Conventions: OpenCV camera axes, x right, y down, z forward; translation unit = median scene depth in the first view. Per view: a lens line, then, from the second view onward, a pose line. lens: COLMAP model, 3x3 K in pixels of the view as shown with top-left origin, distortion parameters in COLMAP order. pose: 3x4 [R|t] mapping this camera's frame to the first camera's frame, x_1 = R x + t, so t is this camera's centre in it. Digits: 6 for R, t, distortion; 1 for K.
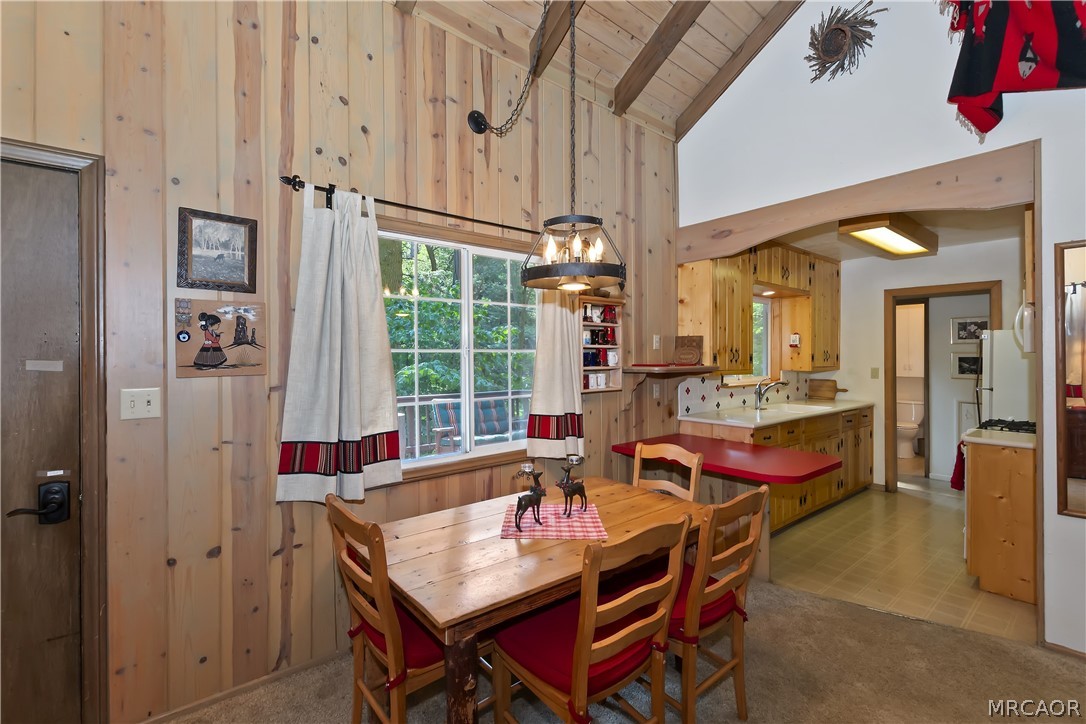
lens RADIAL K [[481.8, 0, 535.2], [0, 481.8, 358.7], [0, 0, 1]] dist [0.006572, -0.002203]
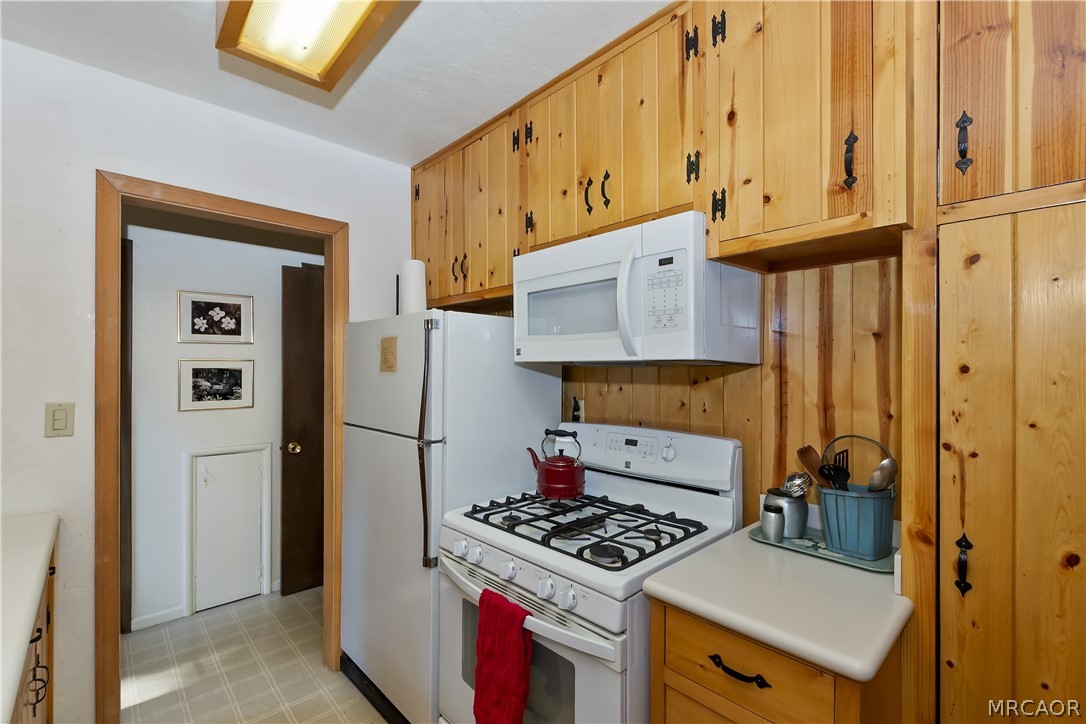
lens RADIAL K [[481.8, 0, 548.5], [0, 481.8, 364.0], [0, 0, 1]] dist [0.006572, -0.002203]
pose [[-0.062982, 0.005771, 0.997998, 0.345919], [0.001730, 0.999982, -0.005674, -0.004344], [-0.998013, 0.001370, -0.062990, 0.666631]]
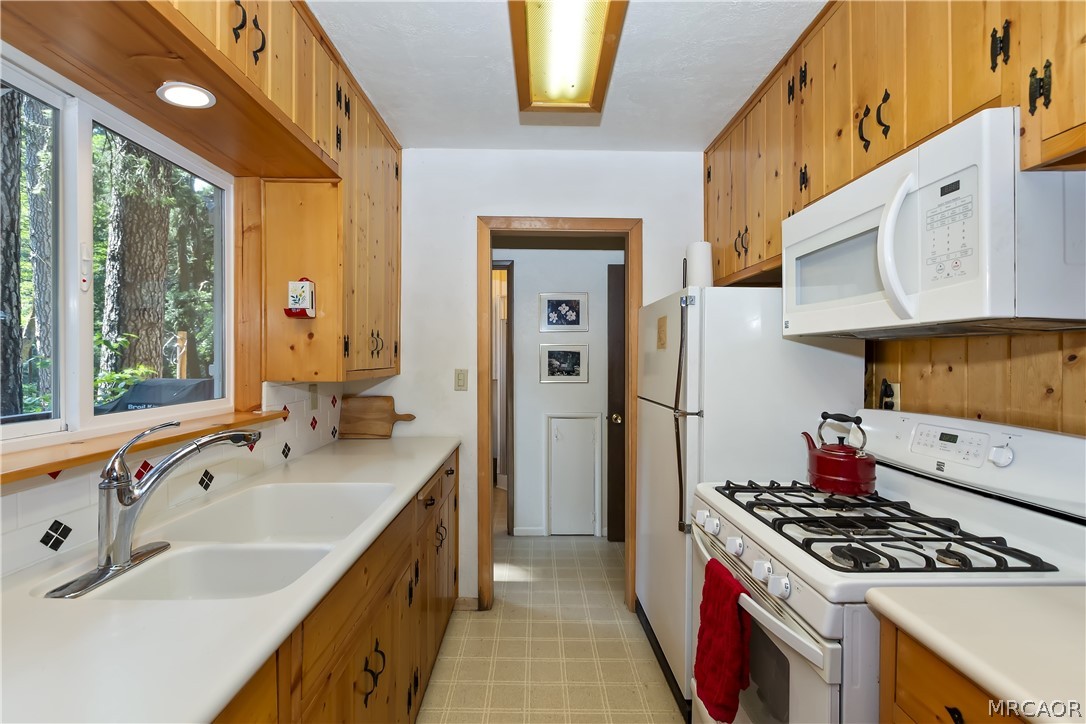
lens RADIAL K [[481.8, 0, 541.4], [0, 481.8, 359.7], [0, 0, 1]] dist [0.006572, -0.002203]
pose [[0.625438, -0.003257, 0.780267, 0.346643], [0.001030, 0.999994, 0.003349, 0.006829], [-0.780273, -0.001291, 0.625438, 0.593998]]
